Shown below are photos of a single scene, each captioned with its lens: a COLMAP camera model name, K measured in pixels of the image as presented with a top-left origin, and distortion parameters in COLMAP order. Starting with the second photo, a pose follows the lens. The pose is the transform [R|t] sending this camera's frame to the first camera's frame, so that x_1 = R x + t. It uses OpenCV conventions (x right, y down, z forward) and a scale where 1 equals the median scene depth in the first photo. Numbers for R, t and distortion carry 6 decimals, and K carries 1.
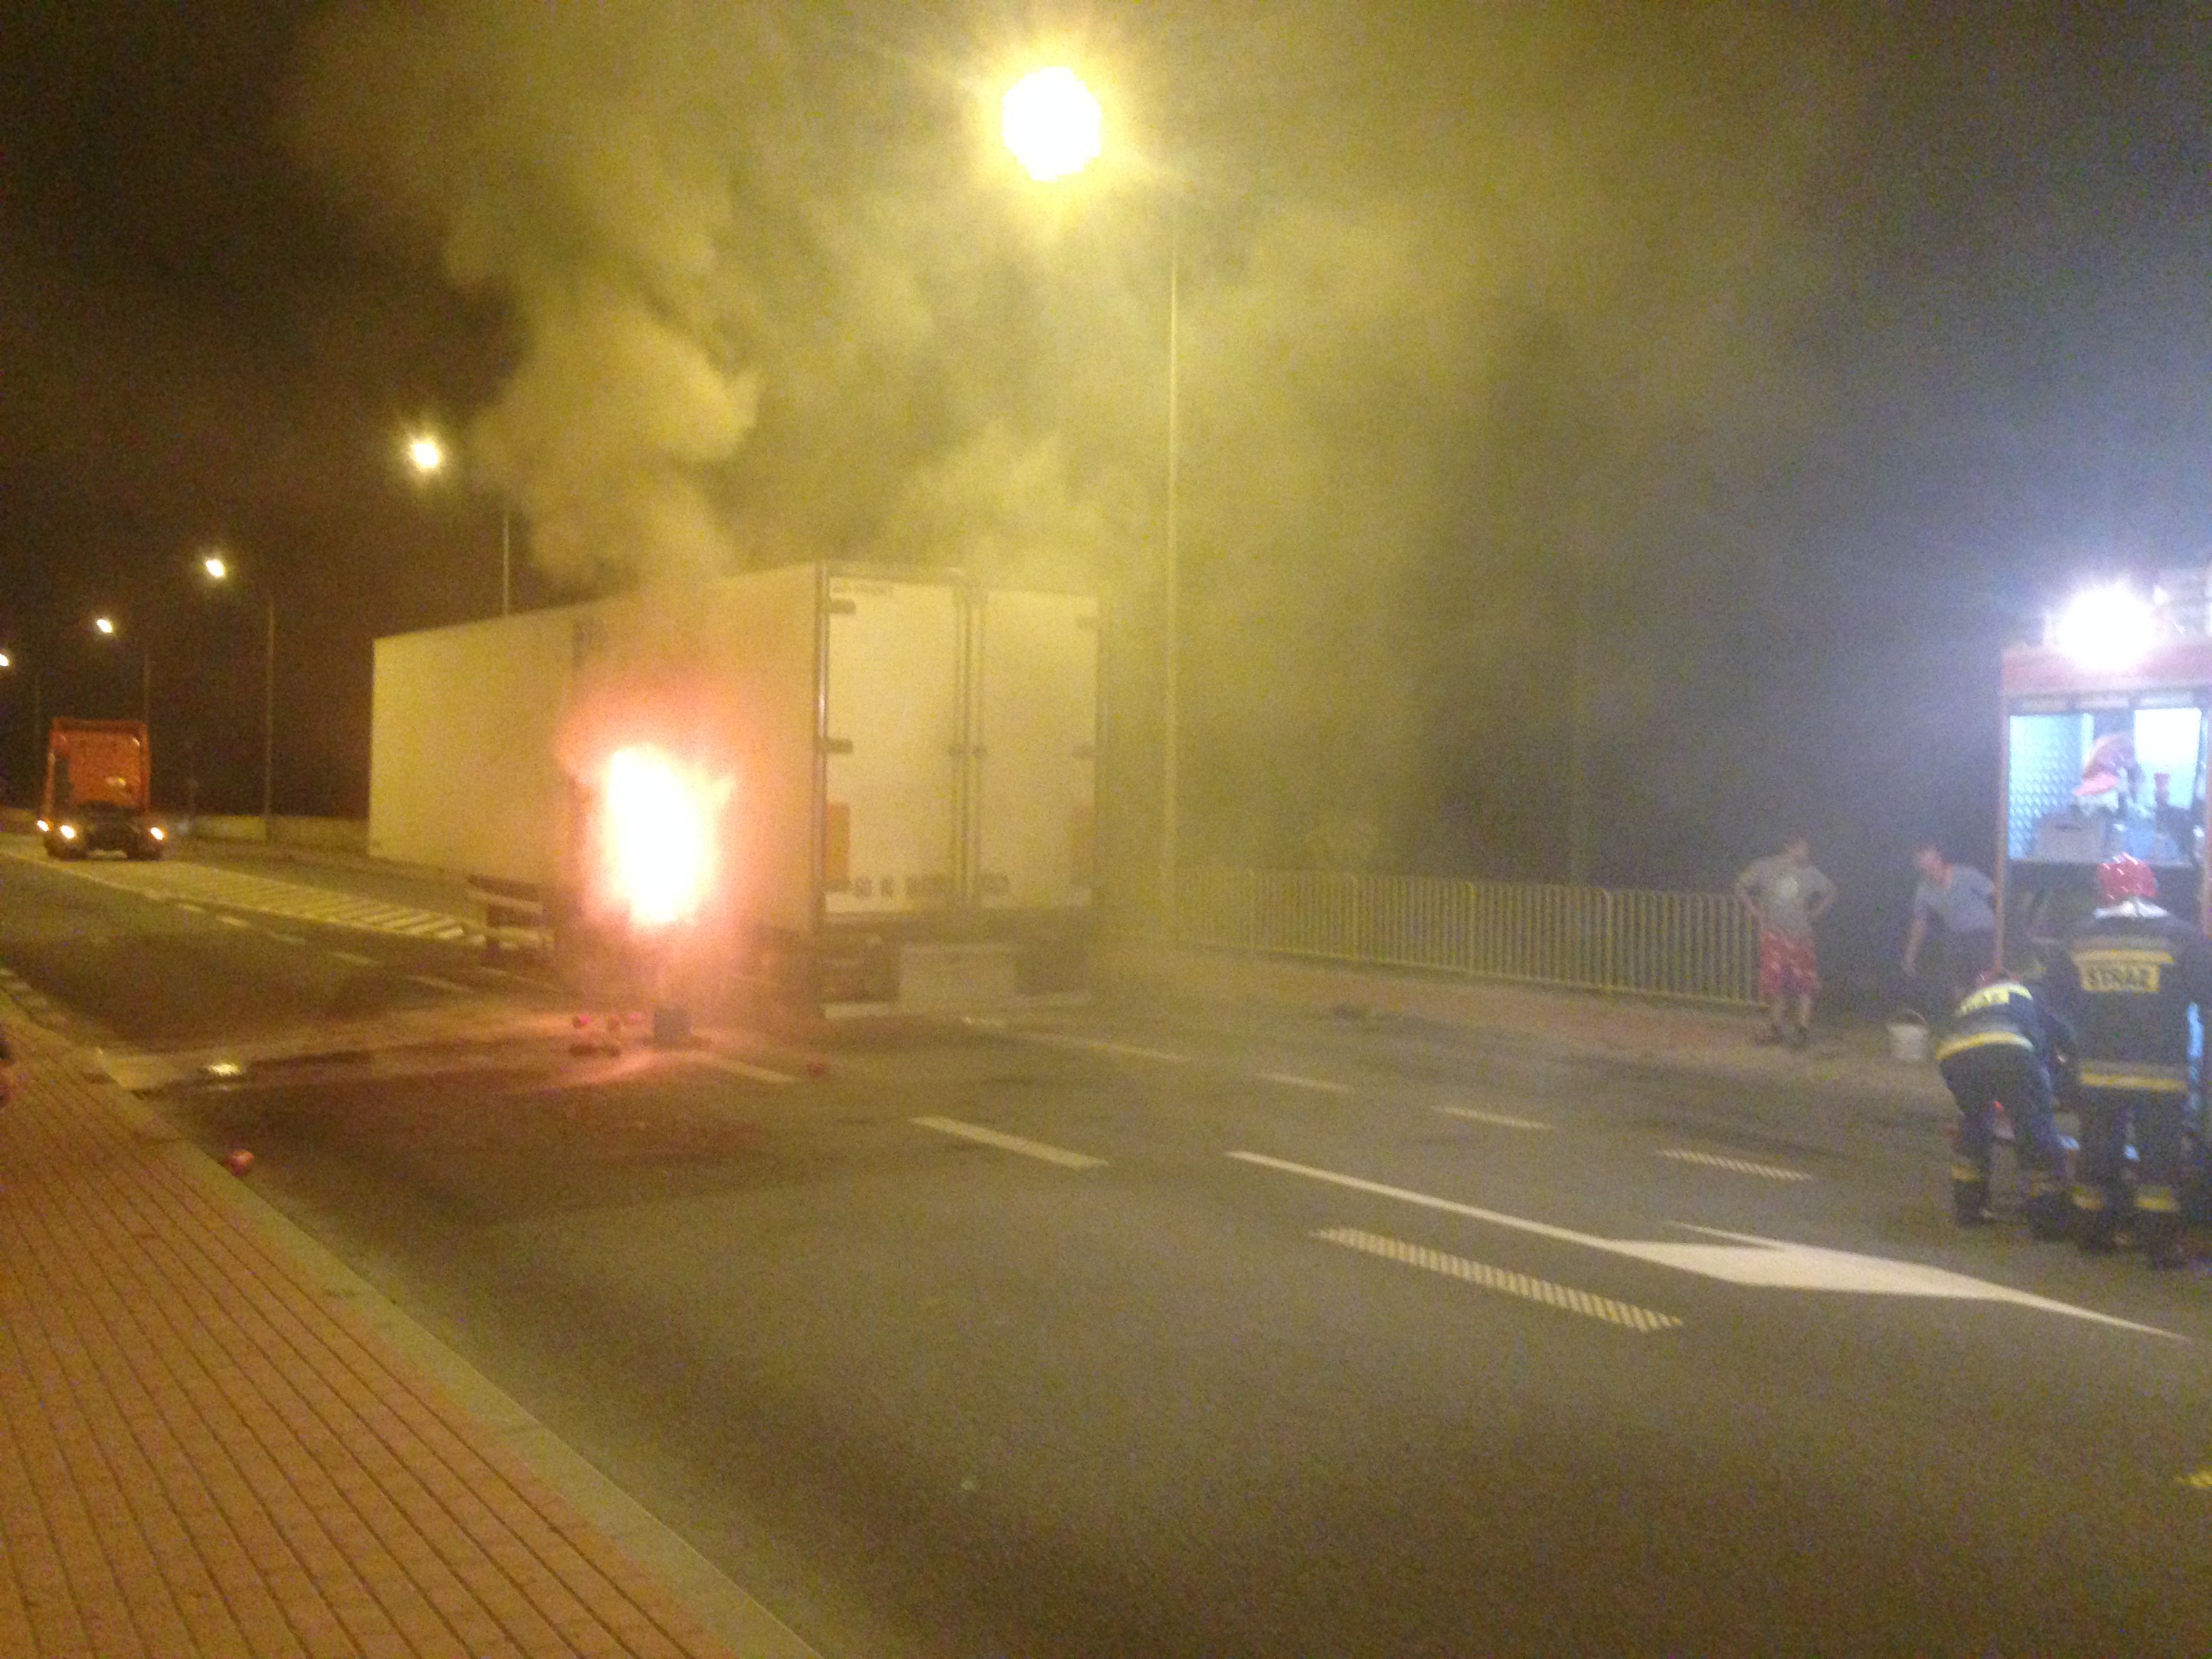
lens RADIAL K [[2047.8, 0, 1090.6], [0, 2047.8, 819.1], [0, 0, 1]] dist [0.051866, 0.000000]
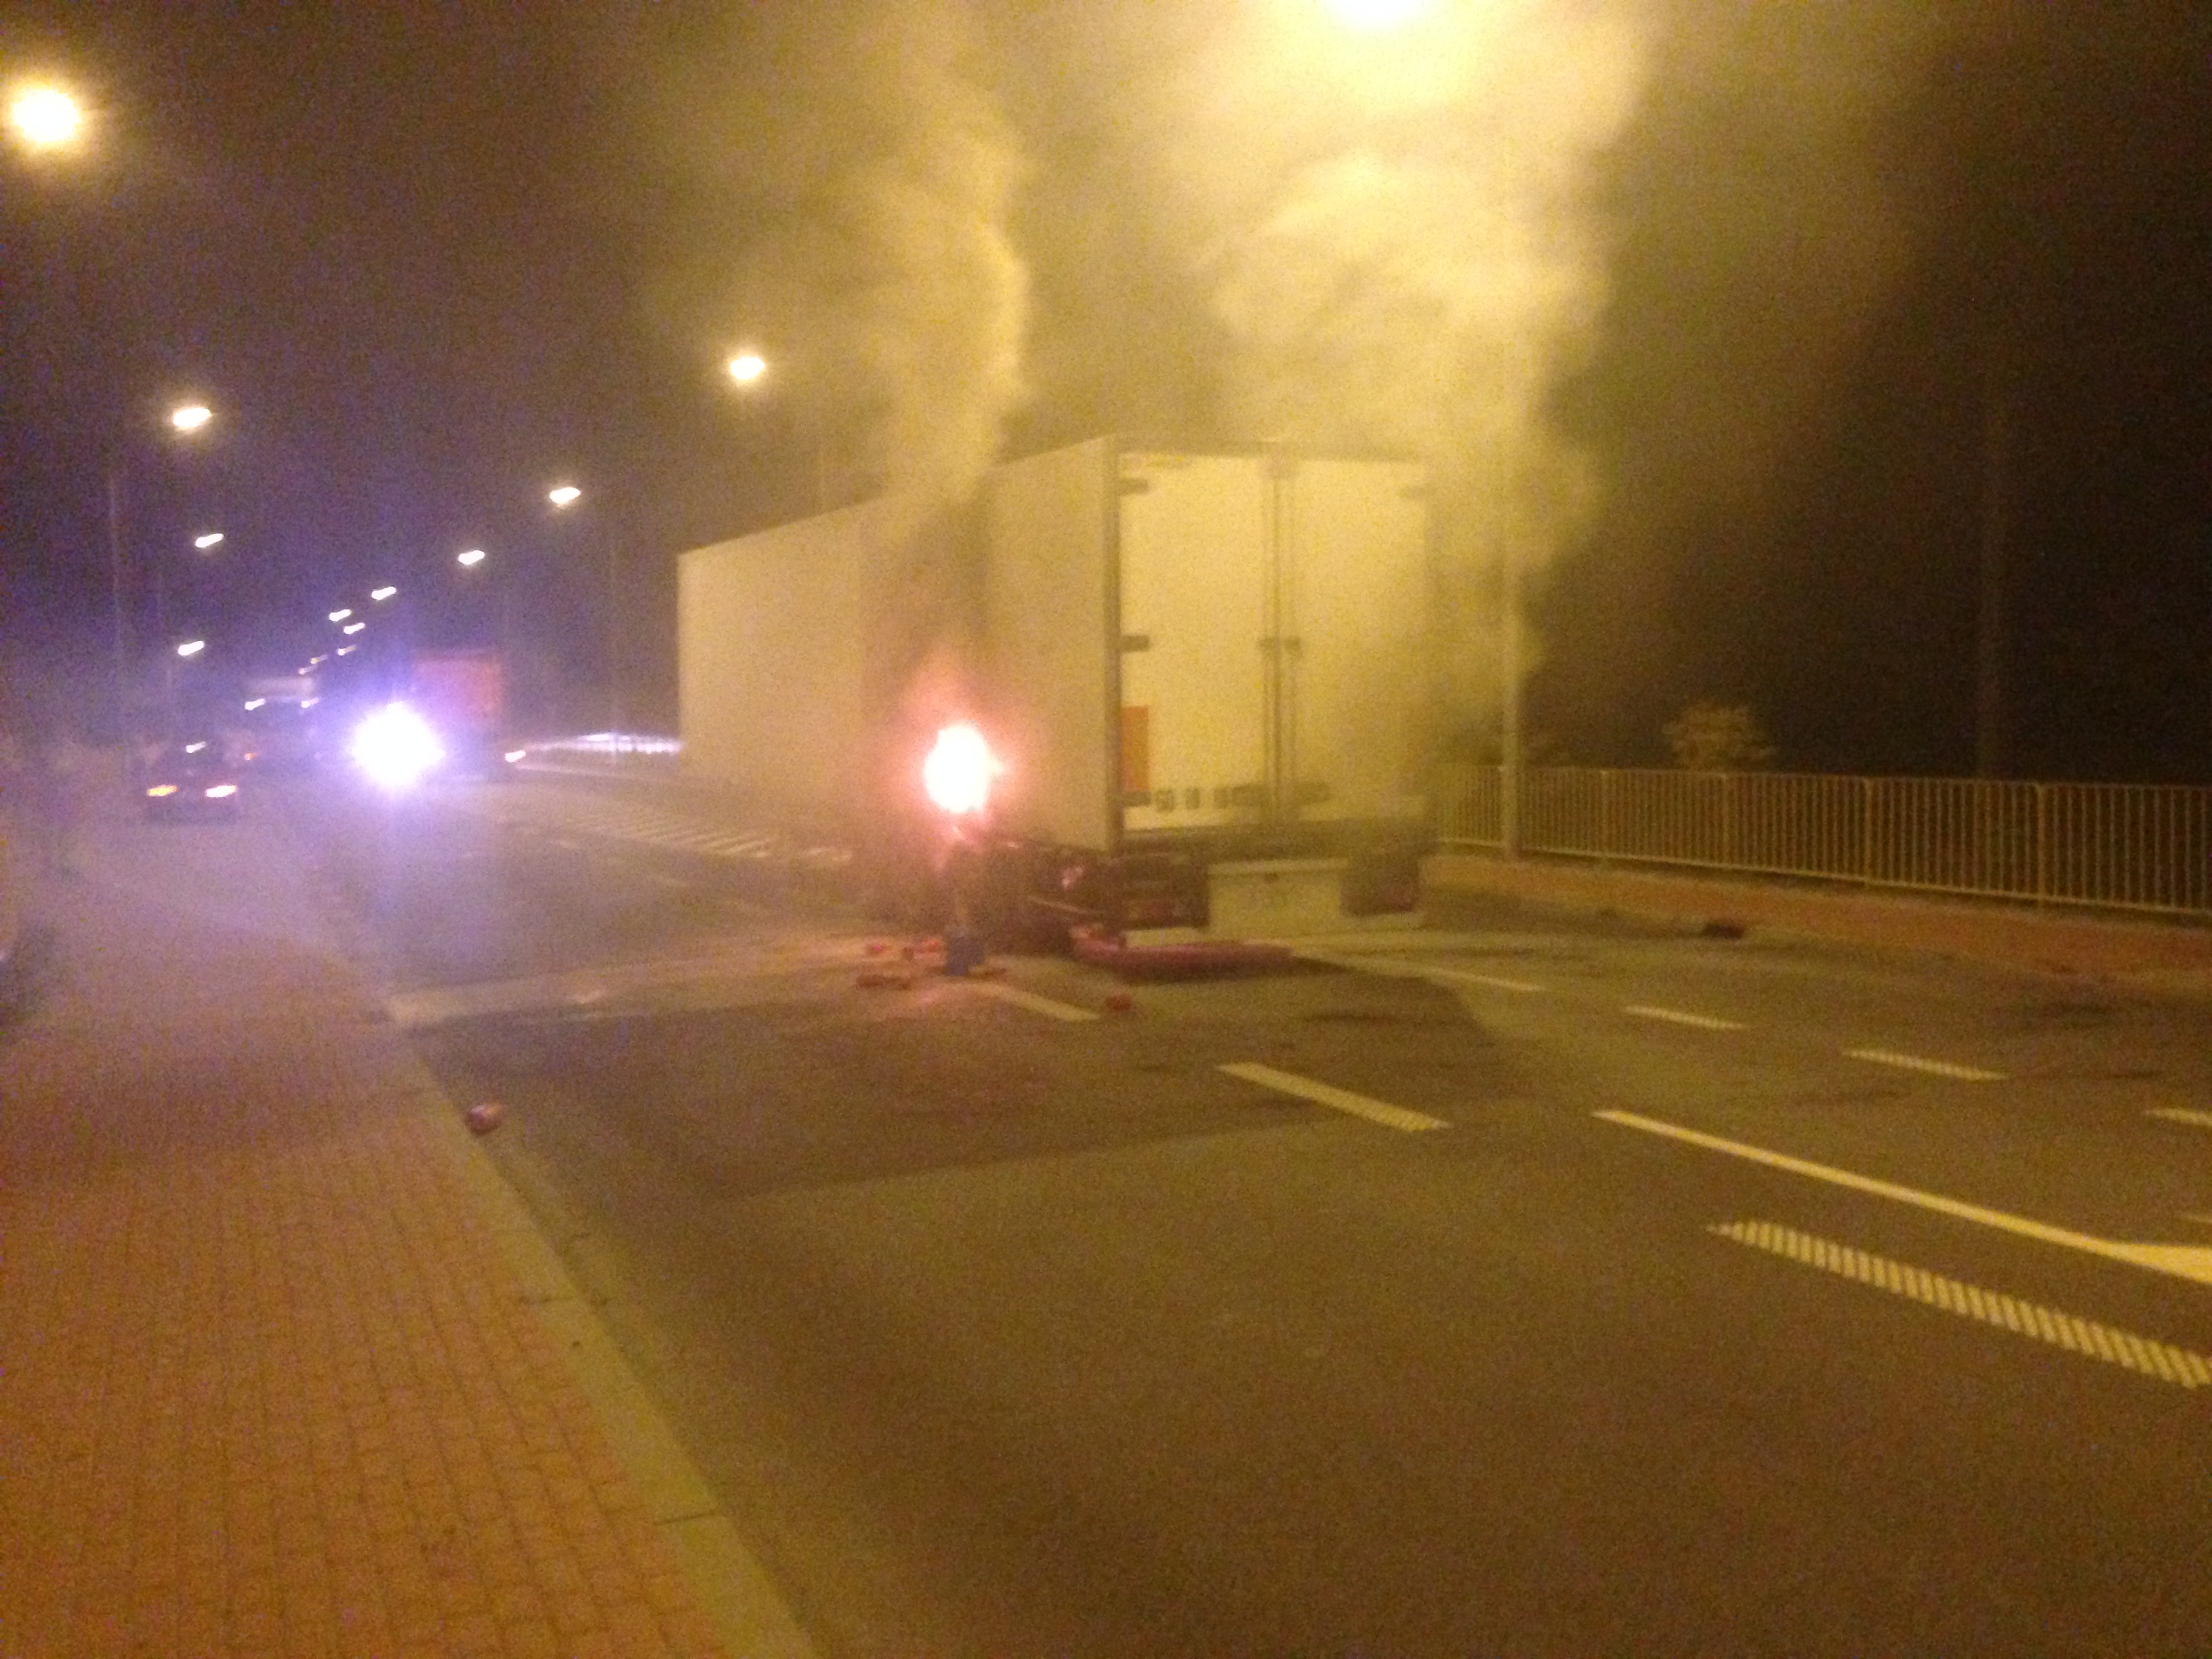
lens RADIAL K [[2047.8, 0, 1098.9], [0, 2047.8, 824.3], [0, 0, 1]] dist [0.051866, 0.000000]
pose [[0.987097, -0.018278, -0.159078, 0.002145], [0.025951, 0.998591, 0.046291, 0.001530], [0.158008, -0.049822, 0.986180, 0.111148]]
